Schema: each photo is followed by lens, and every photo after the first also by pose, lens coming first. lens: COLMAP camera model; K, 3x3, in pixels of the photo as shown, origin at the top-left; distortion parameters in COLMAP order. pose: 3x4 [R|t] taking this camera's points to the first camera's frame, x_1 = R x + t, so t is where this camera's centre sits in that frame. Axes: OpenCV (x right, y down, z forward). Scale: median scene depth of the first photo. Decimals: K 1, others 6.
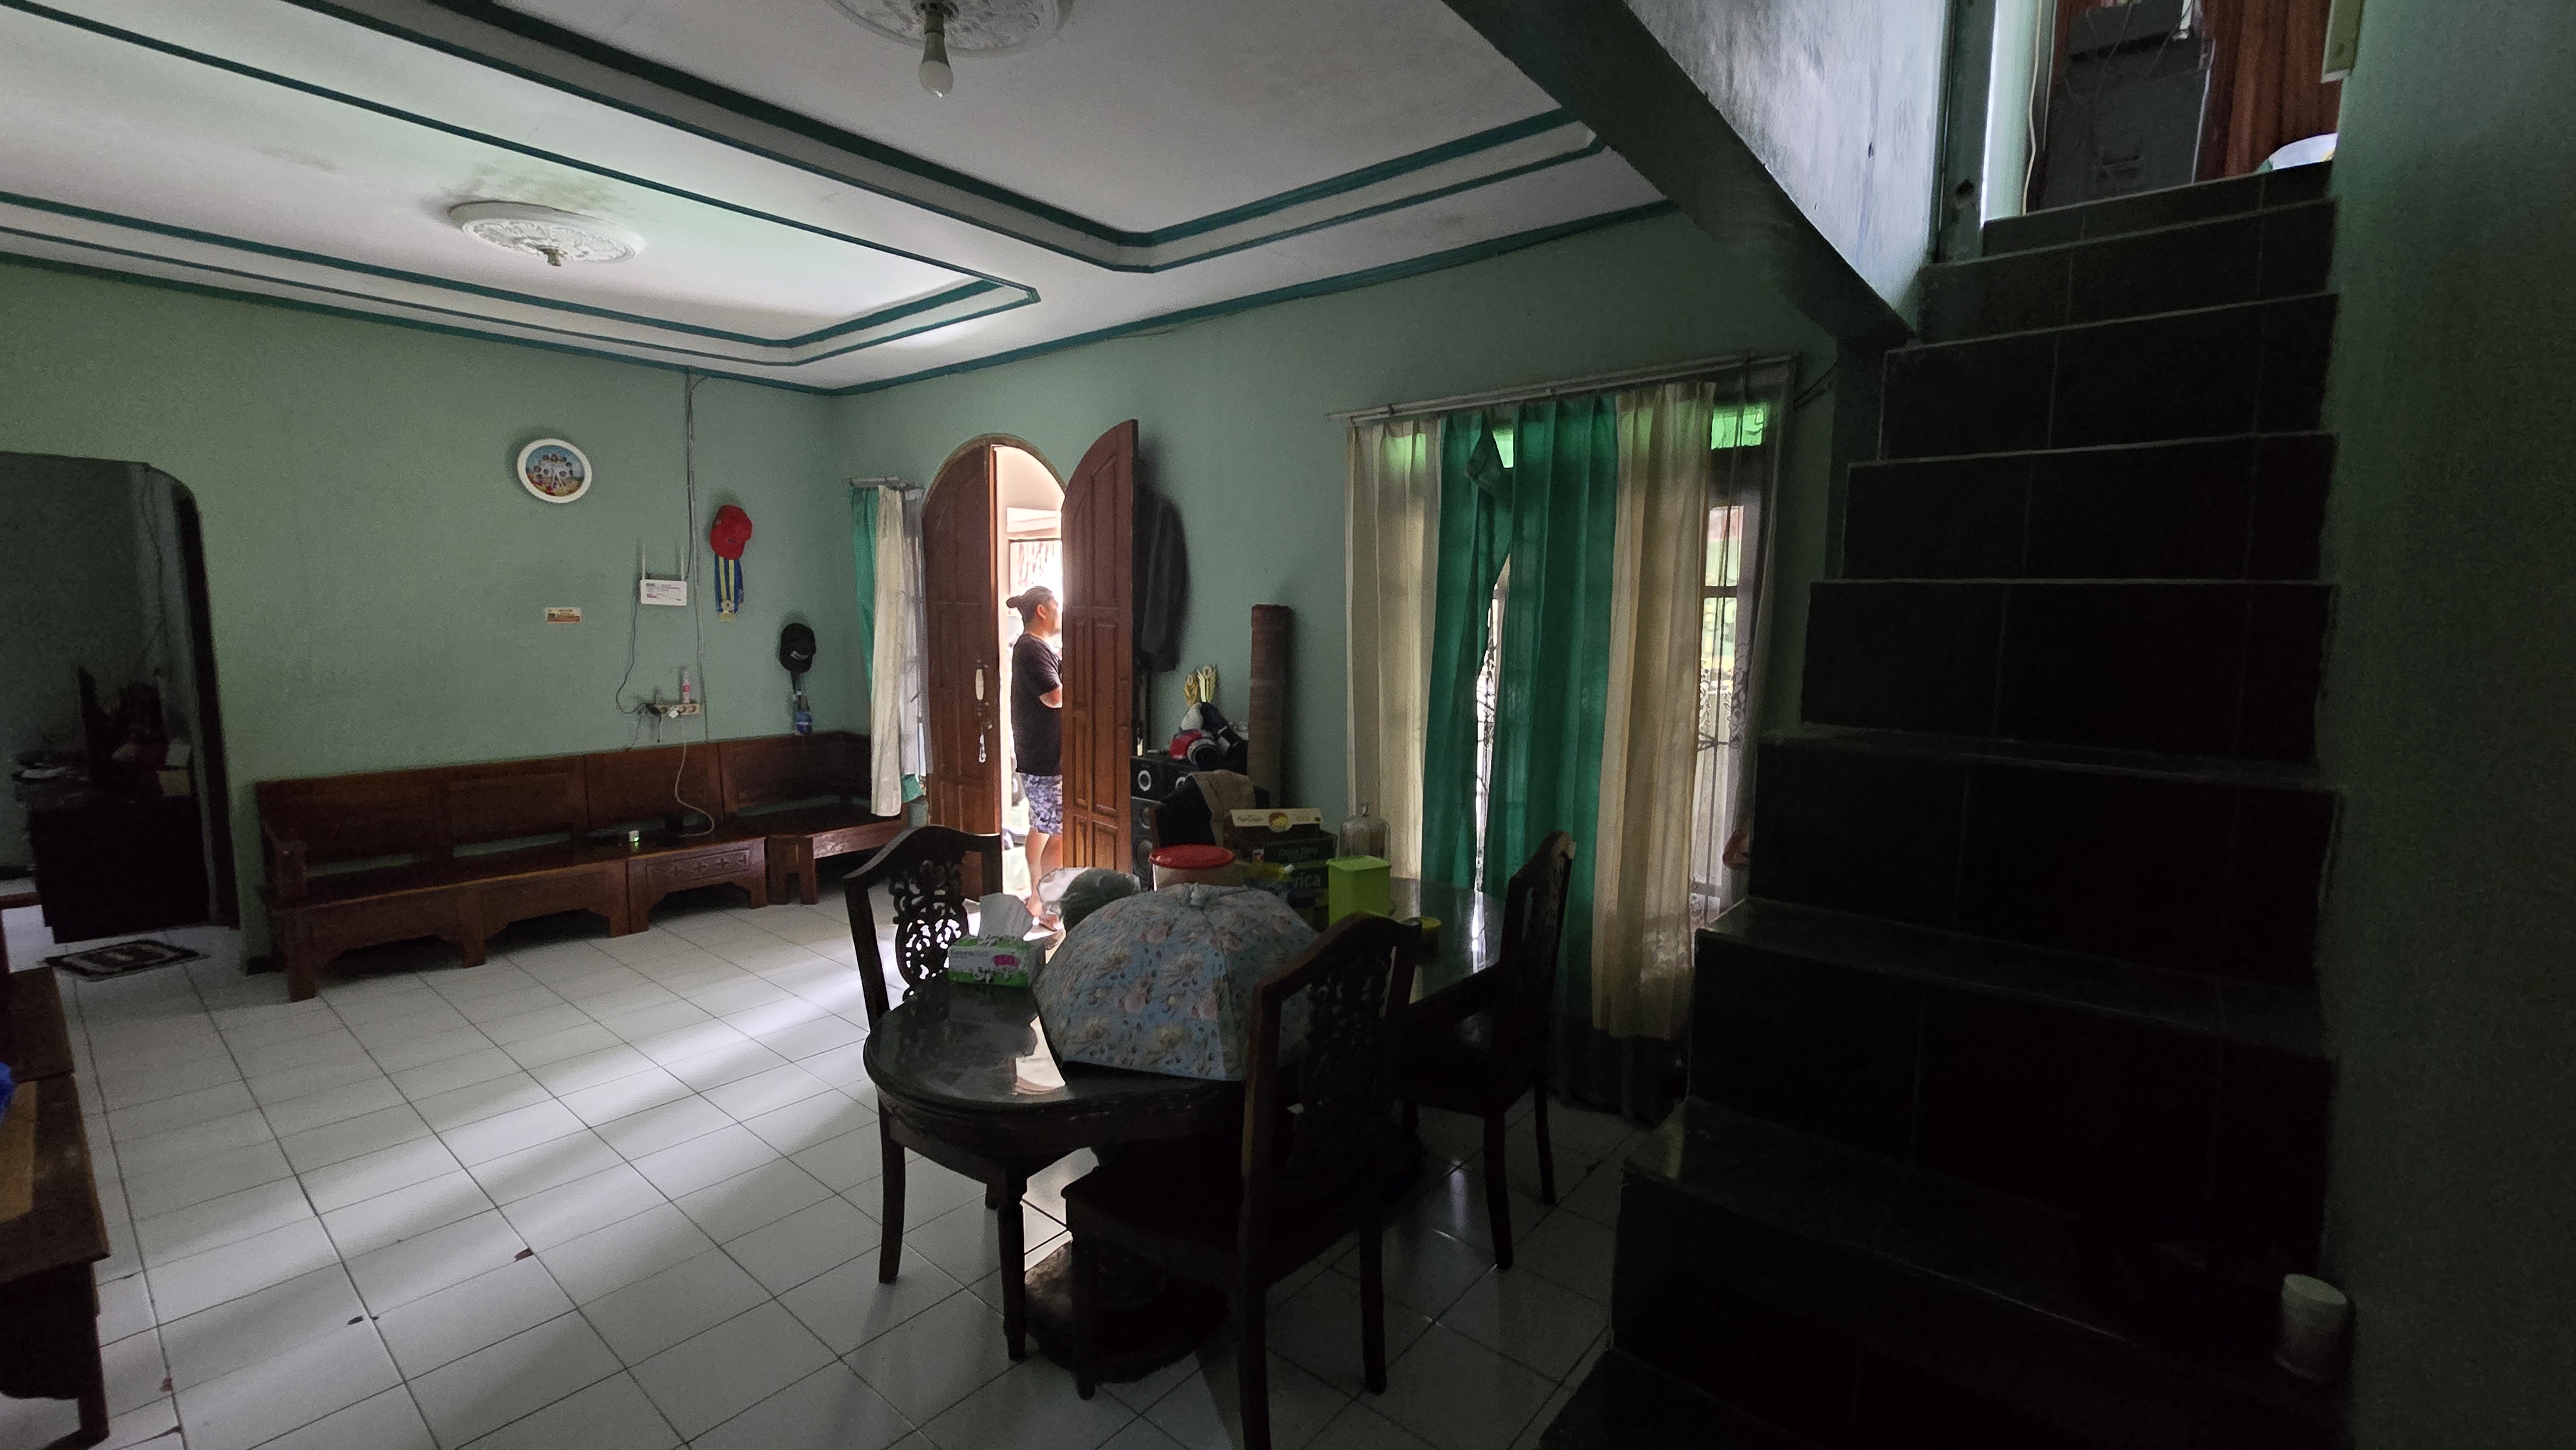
lens RADIAL K [[1038.2, 0, 1289.8], [0, 1038.2, 726.5], [0, 0, 1]] dist [0.007617, 0.000297]
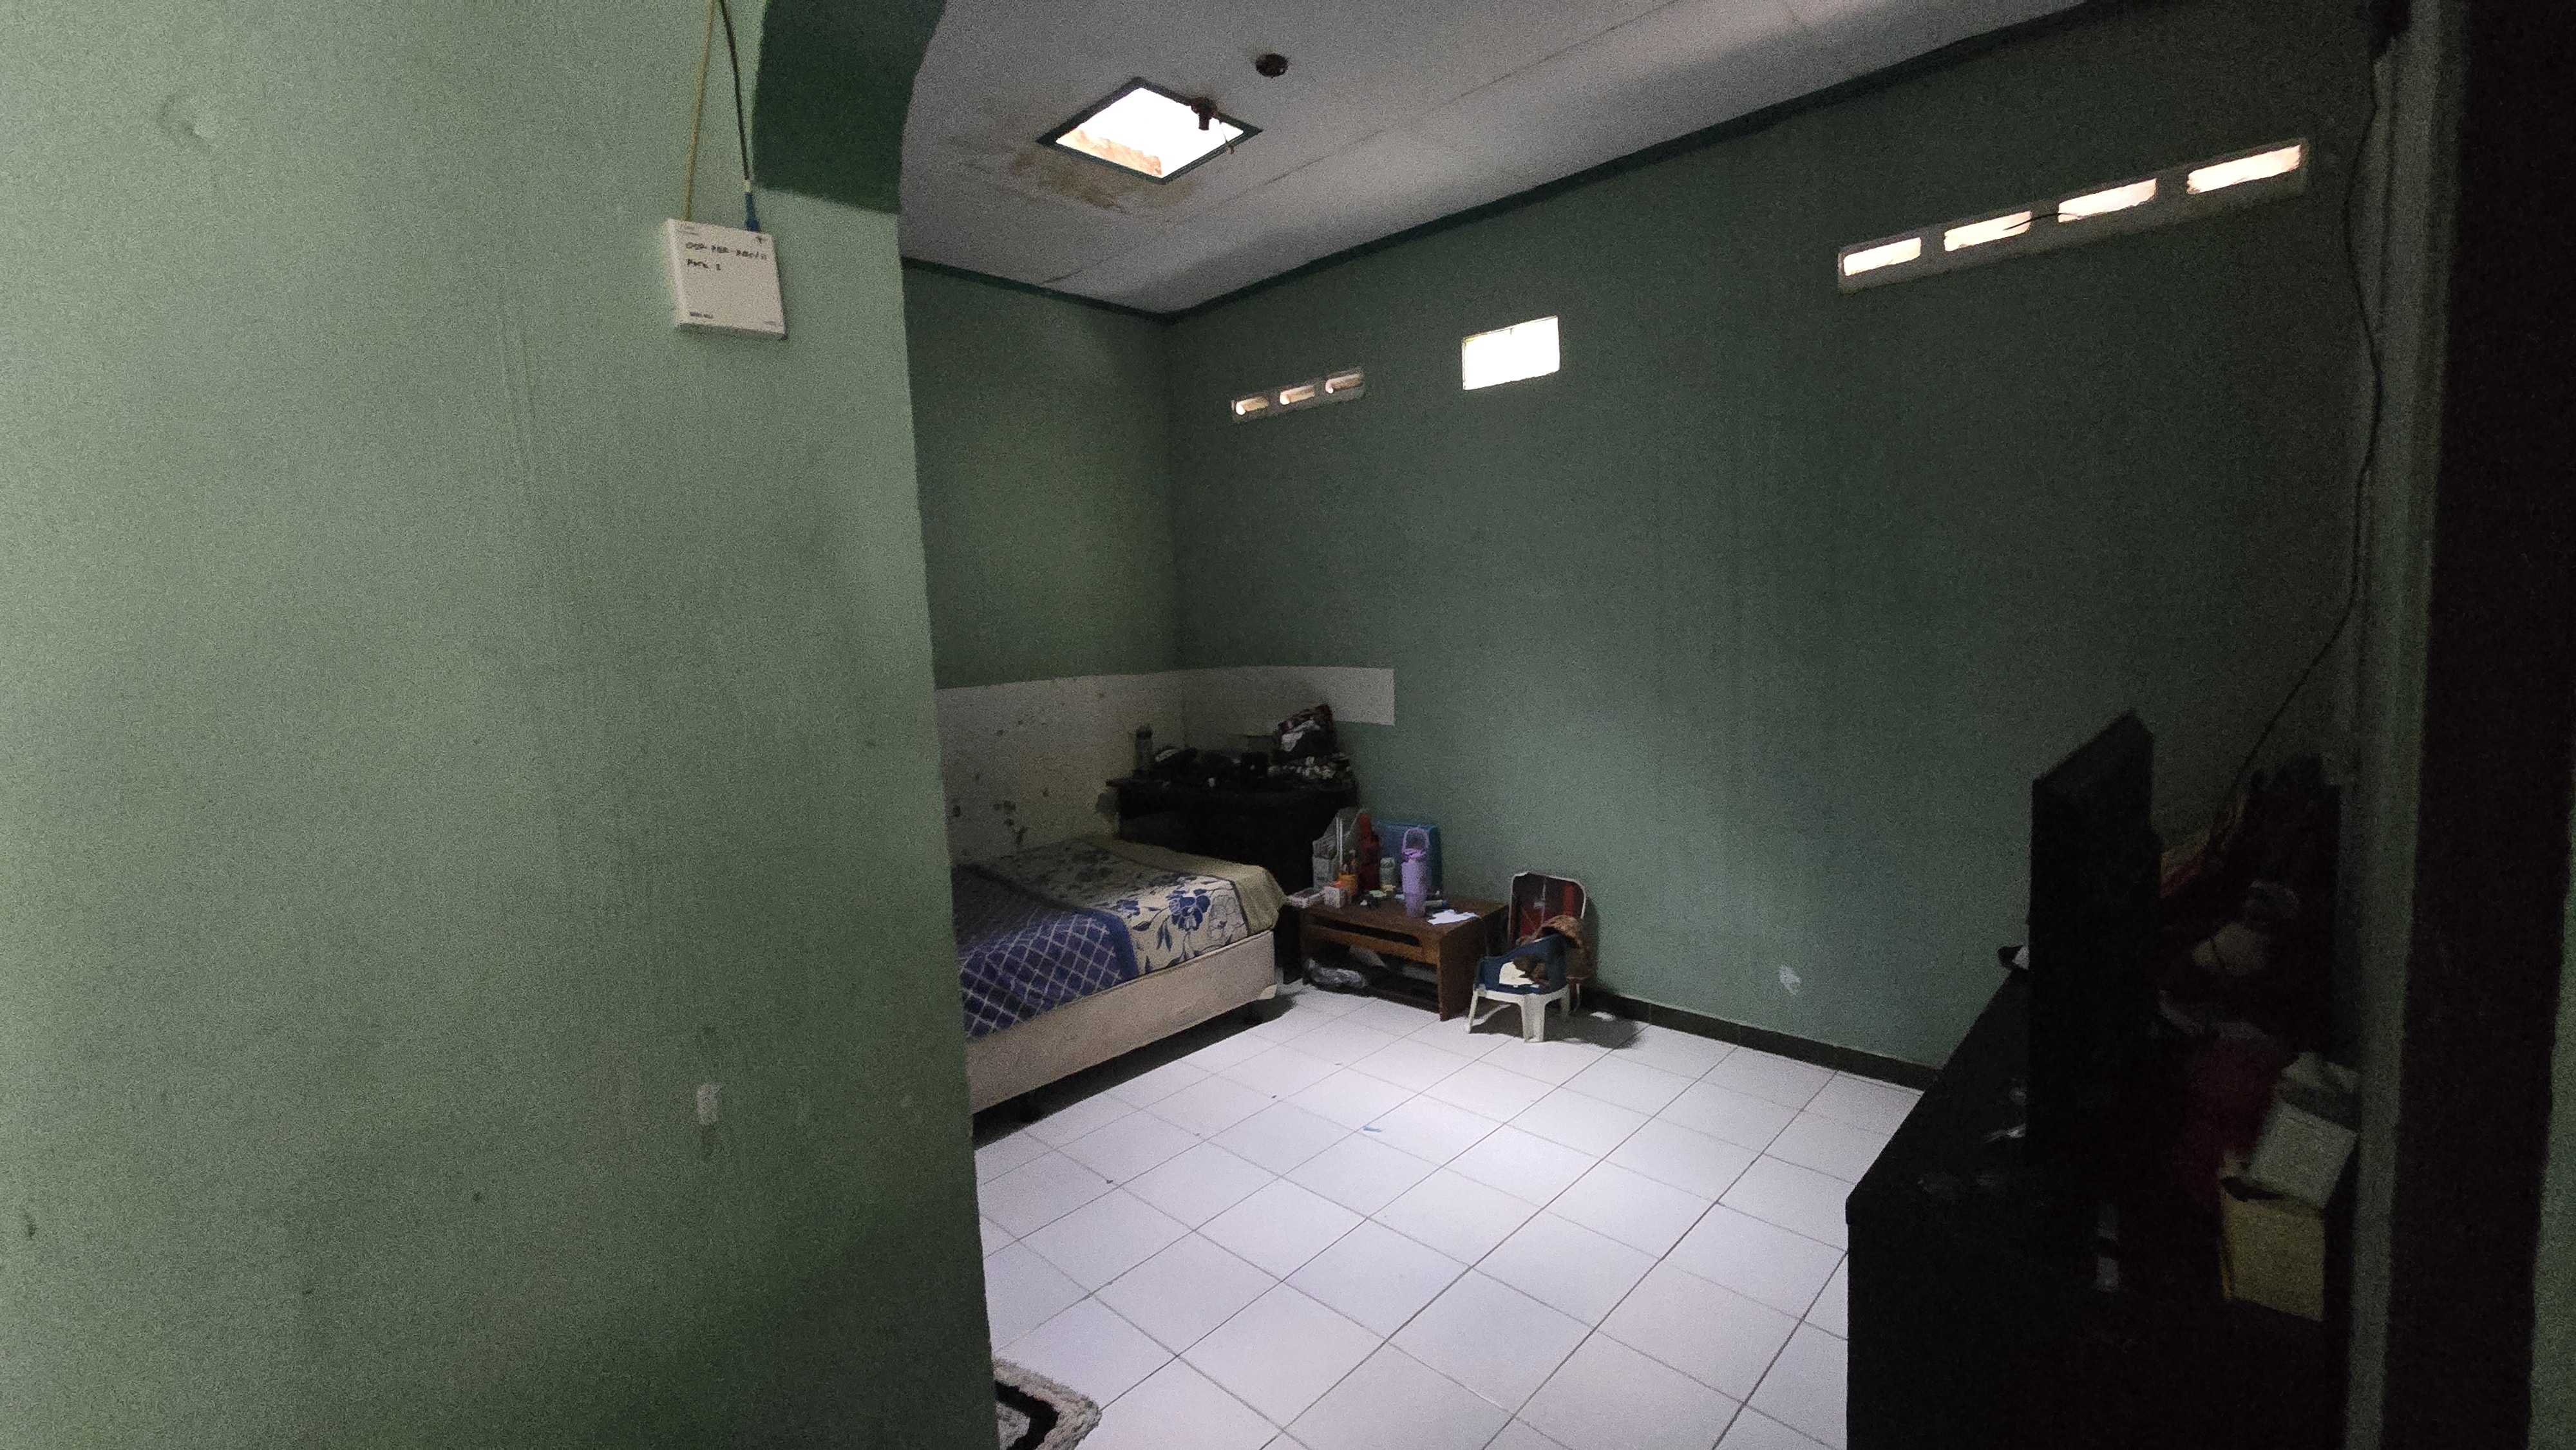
lens RADIAL K [[1038.2, 0, 1290.0], [0, 1038.2, 722.6], [0, 0, 1]] dist [0.007617, 0.000297]
pose [[-0.076331, 0.089474, -0.993060, -0.776524], [-0.068310, 0.993156, 0.094733, -0.094433], [0.994740, 0.075067, -0.069697, 0.744978]]
